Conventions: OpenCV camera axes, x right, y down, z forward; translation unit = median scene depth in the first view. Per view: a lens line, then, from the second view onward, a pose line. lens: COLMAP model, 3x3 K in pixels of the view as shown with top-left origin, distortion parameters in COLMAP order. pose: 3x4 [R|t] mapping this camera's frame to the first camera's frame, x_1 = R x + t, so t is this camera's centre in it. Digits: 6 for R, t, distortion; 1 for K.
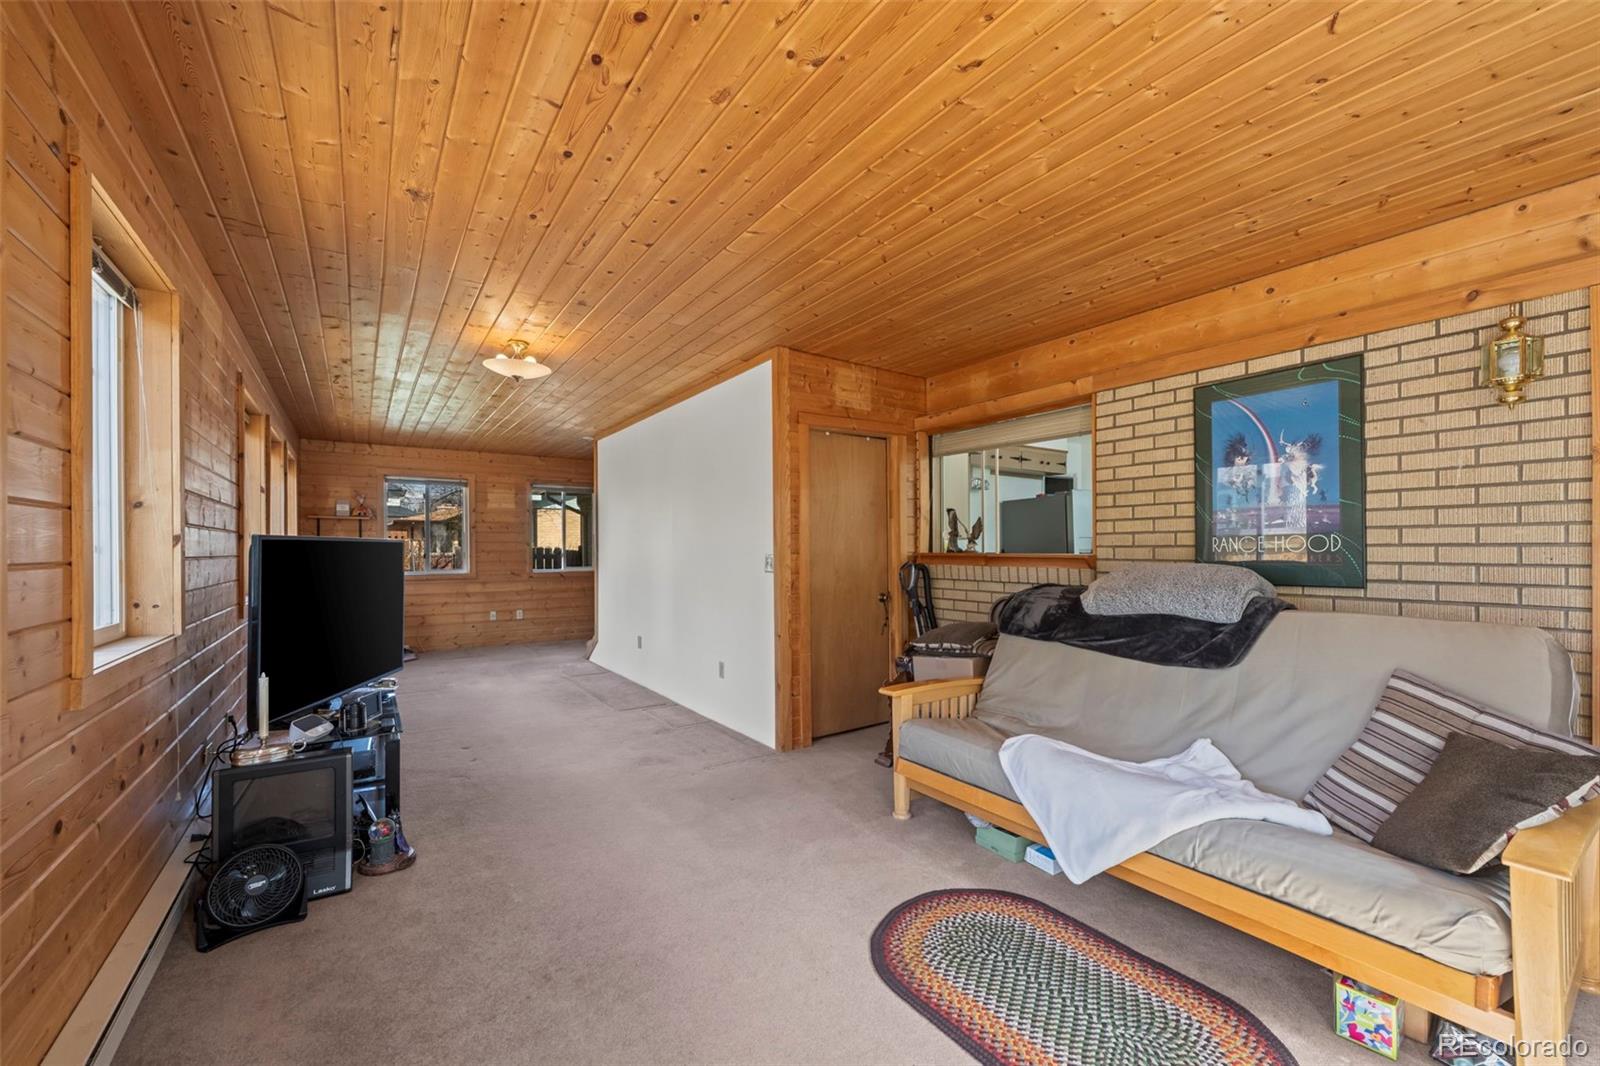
lens RADIAL K [[660.8, 0, 837.6], [0, 660.8, 552.4], [0, 0, 1]] dist [0.007273, -0.000451]
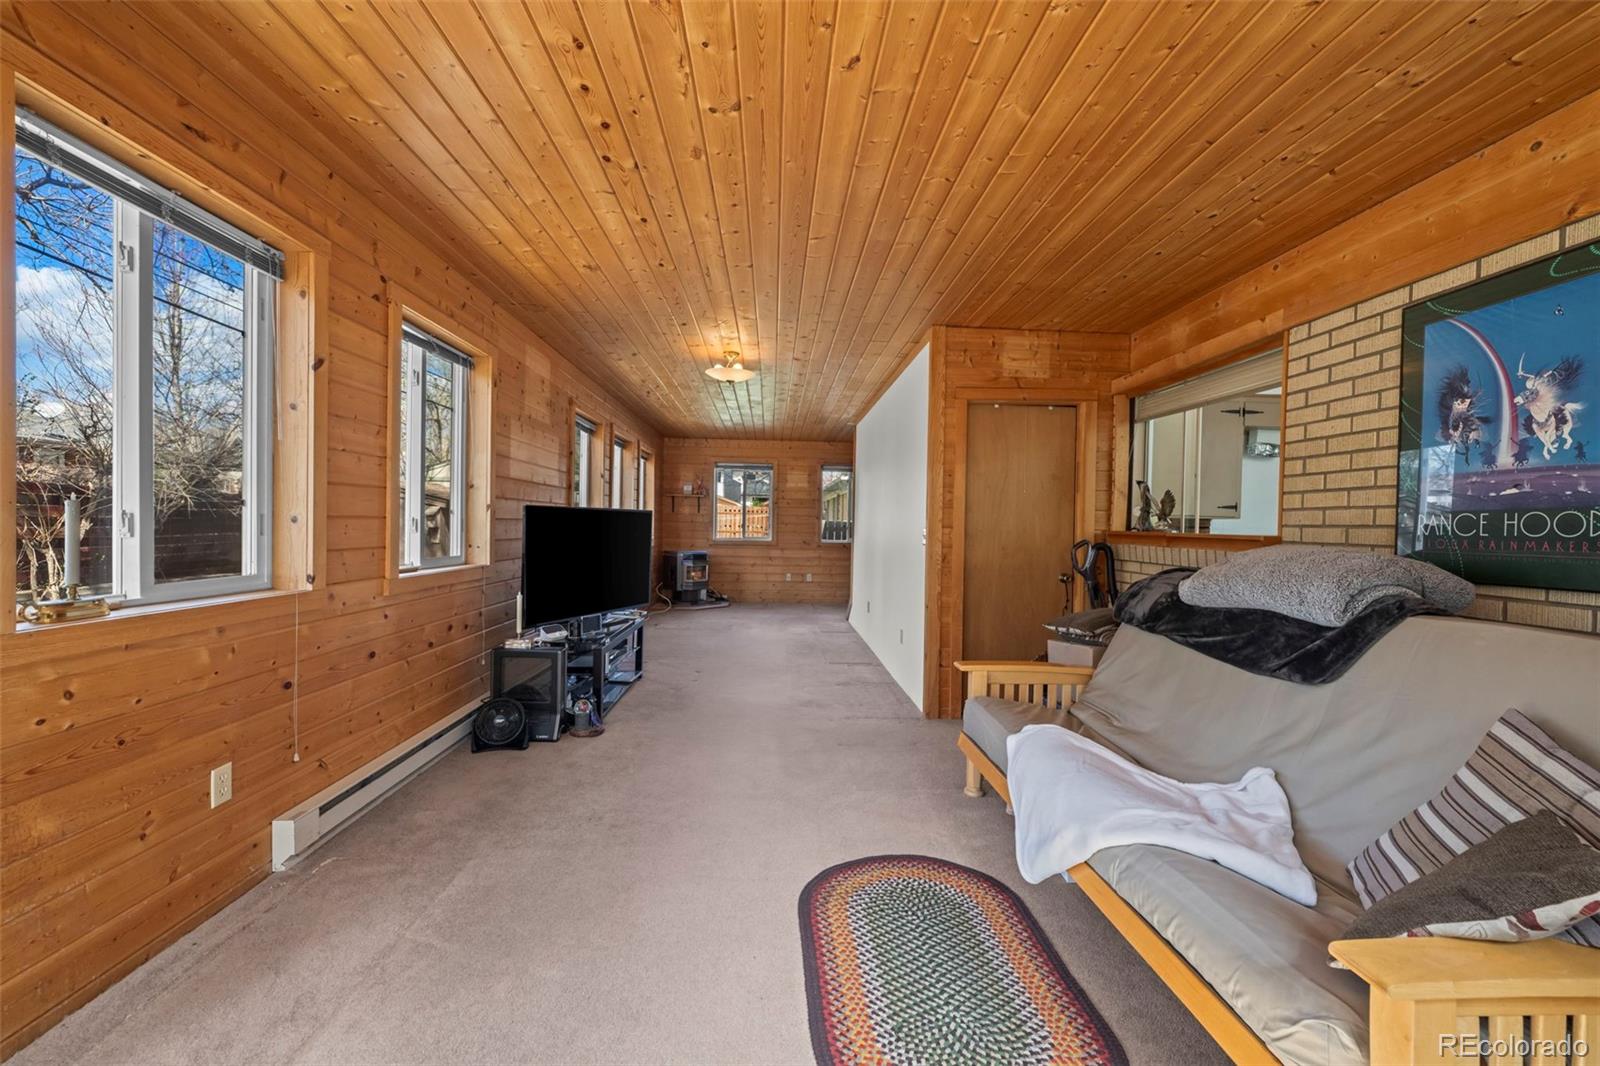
lens RADIAL K [[660.8, 0, 806.7], [0, 660.8, 536.5], [0, 0, 1]] dist [0.007273, -0.000451]
pose [[0.840450, 0.029323, -0.541095, 0.400501], [-0.024394, 0.999570, 0.016279, 0.005715], [0.541340, -0.000482, 0.840804, 0.034935]]
